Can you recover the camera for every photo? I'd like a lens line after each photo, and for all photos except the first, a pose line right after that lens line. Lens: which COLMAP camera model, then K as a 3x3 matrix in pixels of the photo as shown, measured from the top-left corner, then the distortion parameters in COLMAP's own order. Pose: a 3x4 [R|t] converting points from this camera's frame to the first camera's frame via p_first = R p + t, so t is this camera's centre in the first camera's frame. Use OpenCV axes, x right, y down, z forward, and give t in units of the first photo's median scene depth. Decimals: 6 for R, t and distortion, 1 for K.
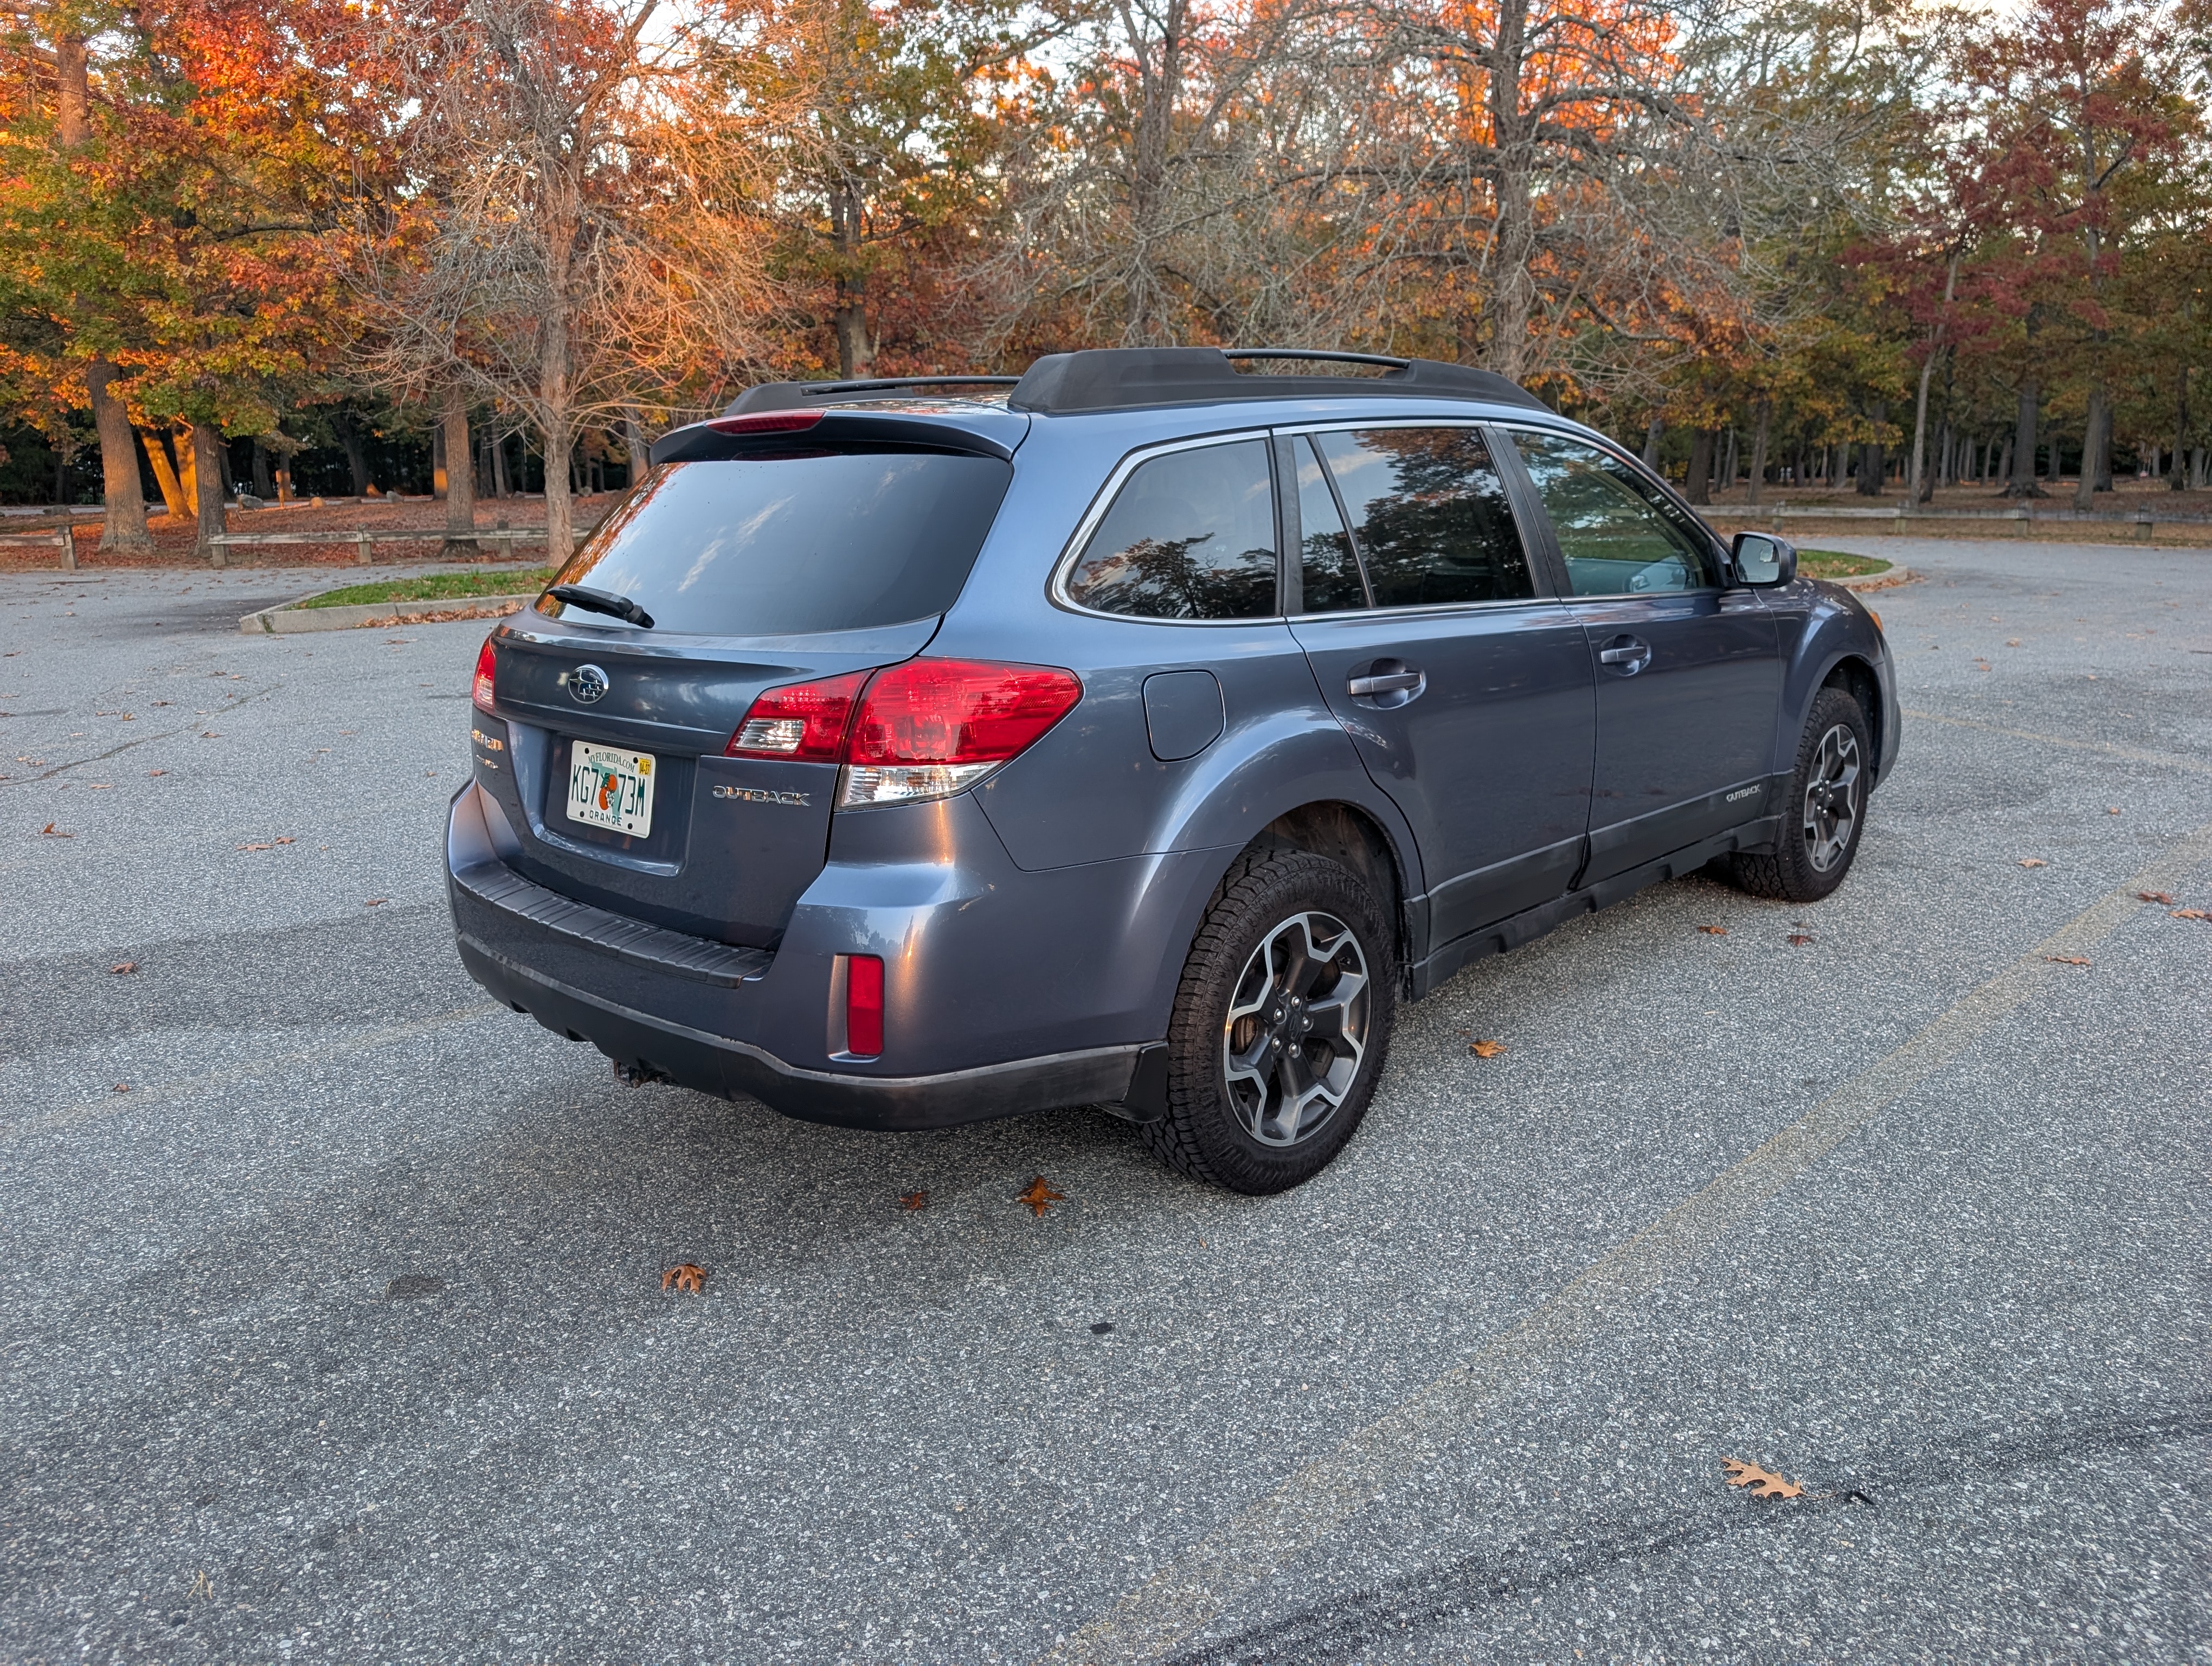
lens RADIAL K [[1591.1, 0, 1126.9], [0, 1591.1, 829.8], [0, 0, 1]] dist [0.005281, 0.001942]
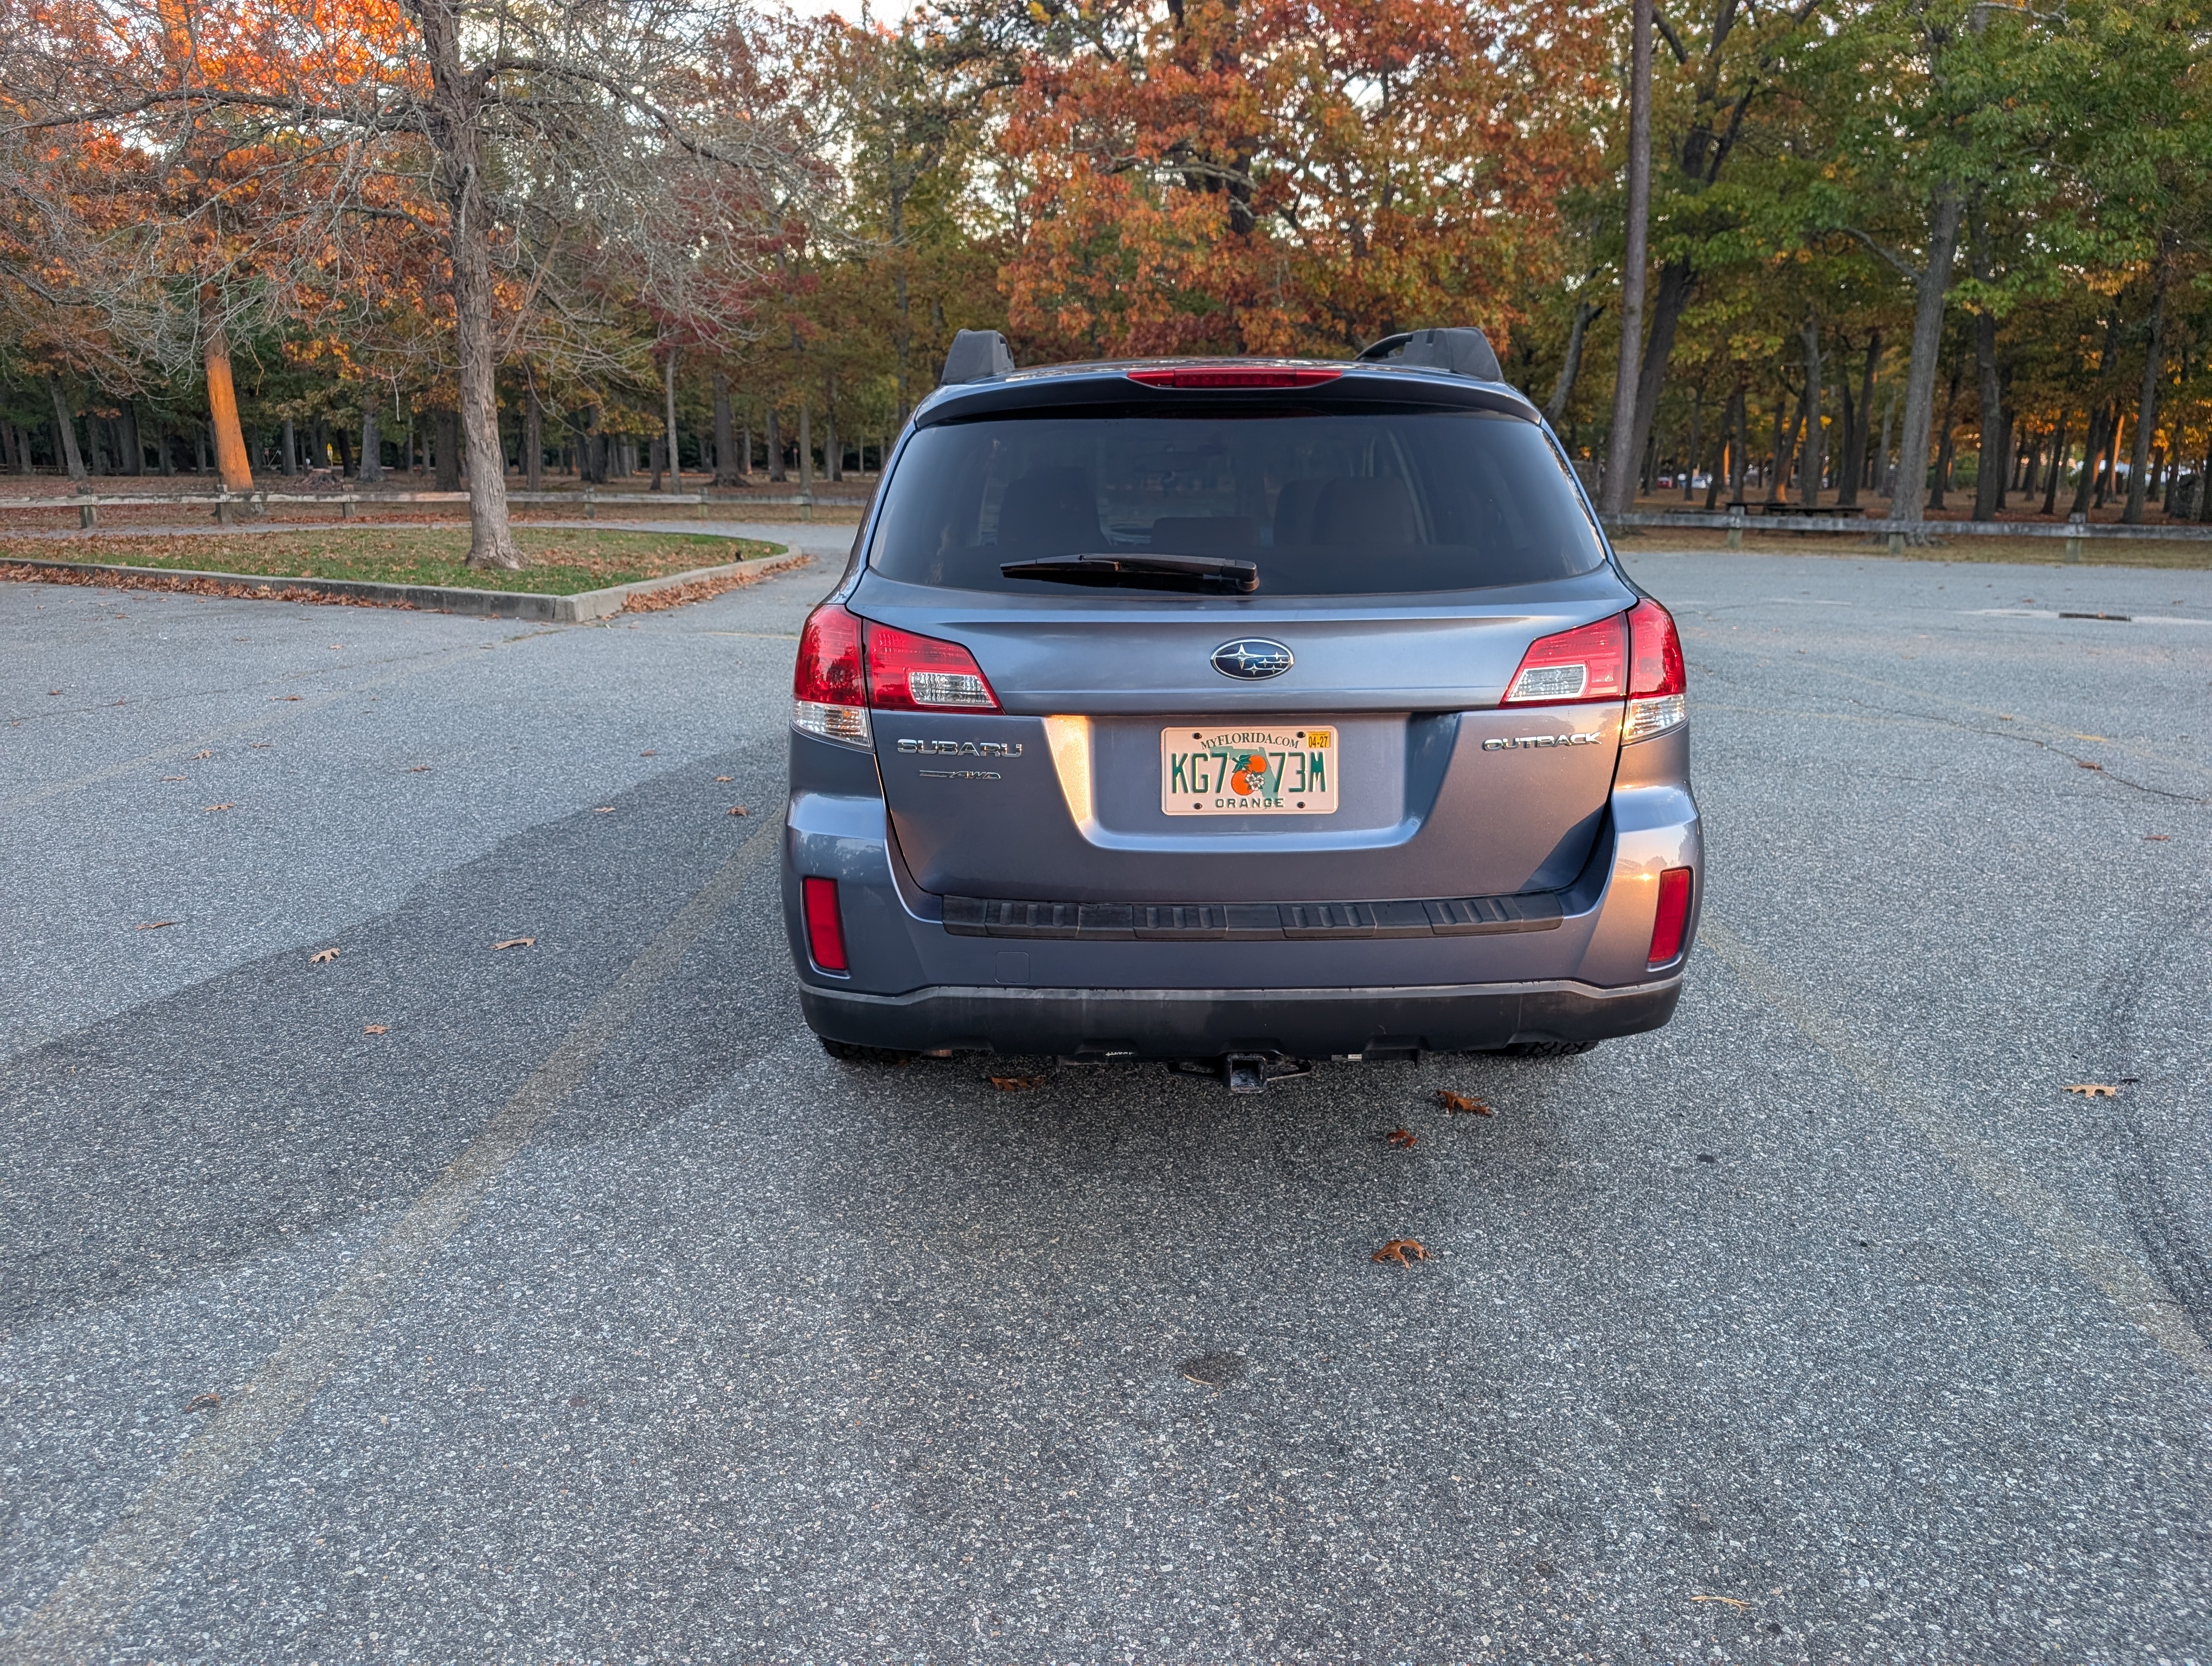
lens RADIAL K [[1591.1, 0, 1126.9], [0, 1591.1, 829.8], [0, 0, 1]] dist [0.005281, 0.001942]
pose [[0.709818, -0.144652, 0.689372, -1.002410], [0.139915, 0.988139, 0.063278, -0.059899], [-0.690349, 0.051538, 0.721638, 0.384952]]
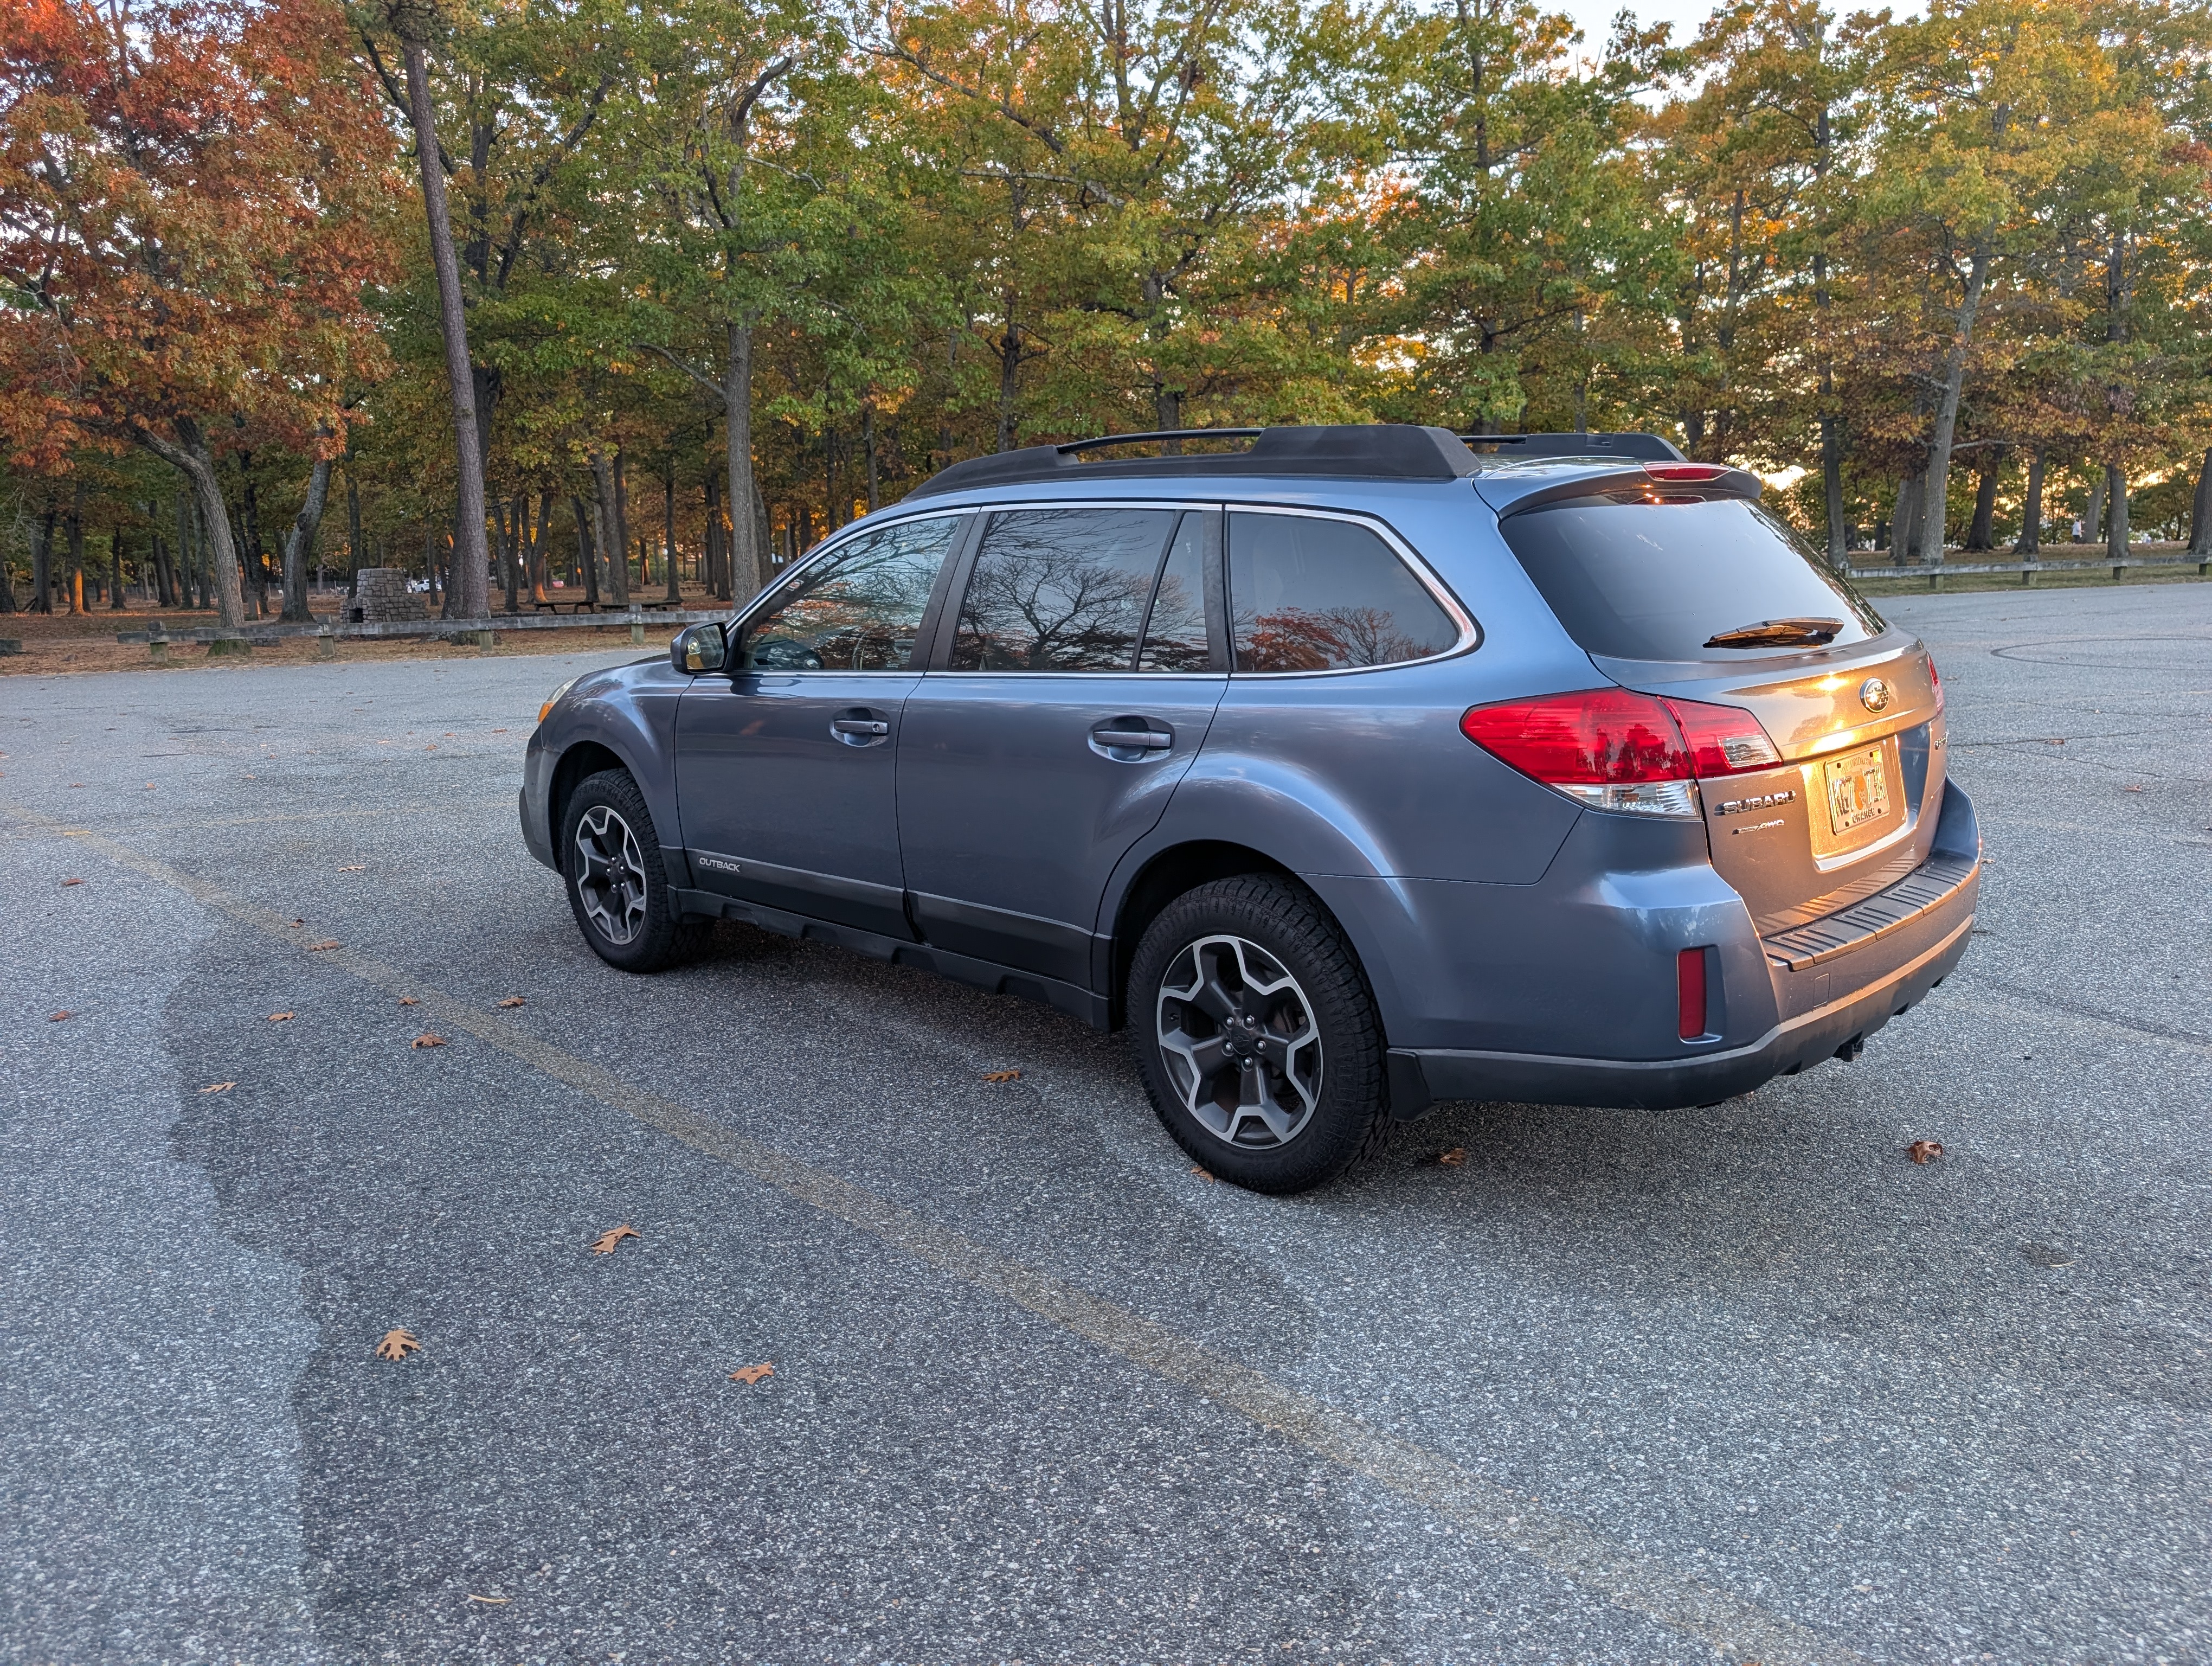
lens RADIAL K [[1591.1, 0, 1126.9], [0, 1591.1, 829.8], [0, 0, 1]] dist [0.005281, 0.001942]
pose [[0.015452, -0.165143, 0.986149, -1.424418], [0.246477, 0.956460, 0.156309, -0.296918], [-0.969025, 0.240648, 0.055483, 1.432467]]
